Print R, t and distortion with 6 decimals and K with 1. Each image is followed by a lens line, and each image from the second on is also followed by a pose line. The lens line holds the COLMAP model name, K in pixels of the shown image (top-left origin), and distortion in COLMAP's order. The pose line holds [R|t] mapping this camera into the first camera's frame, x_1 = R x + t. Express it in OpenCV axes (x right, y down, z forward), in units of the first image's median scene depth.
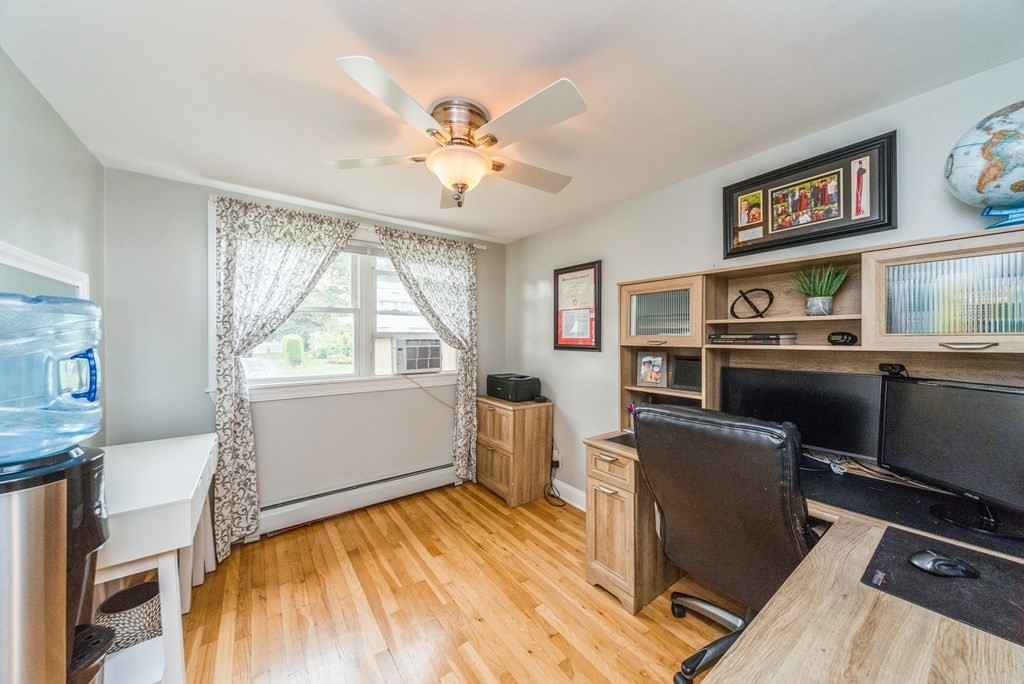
lens RADIAL K [[356.8, 0, 511.4], [0, 356.8, 339.6], [0, 0, 1]] dist [0.006359, -0.000233]
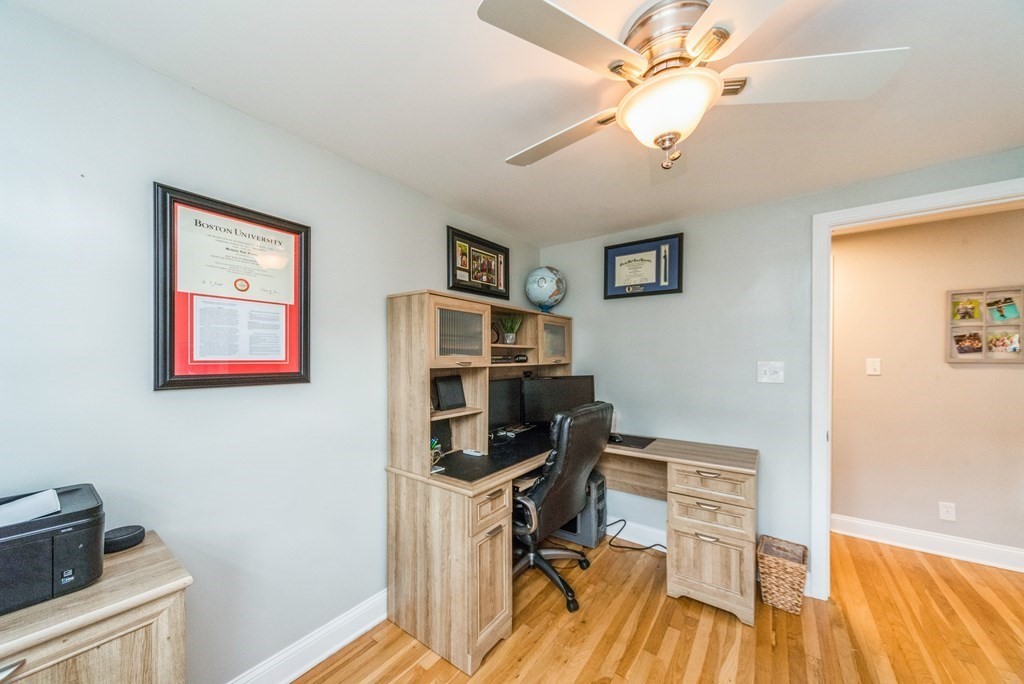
lens RADIAL K [[362.7, 0, 511.4], [0, 362.7, 357.3], [0, 0, 1]] dist [0.001332, -0.000011]
pose [[-0.291886, -0.000321, 0.956453, -0.601509], [0.004501, 0.999988, 0.001709, -0.010614], [-0.956443, 0.004803, -0.291881, 1.223650]]
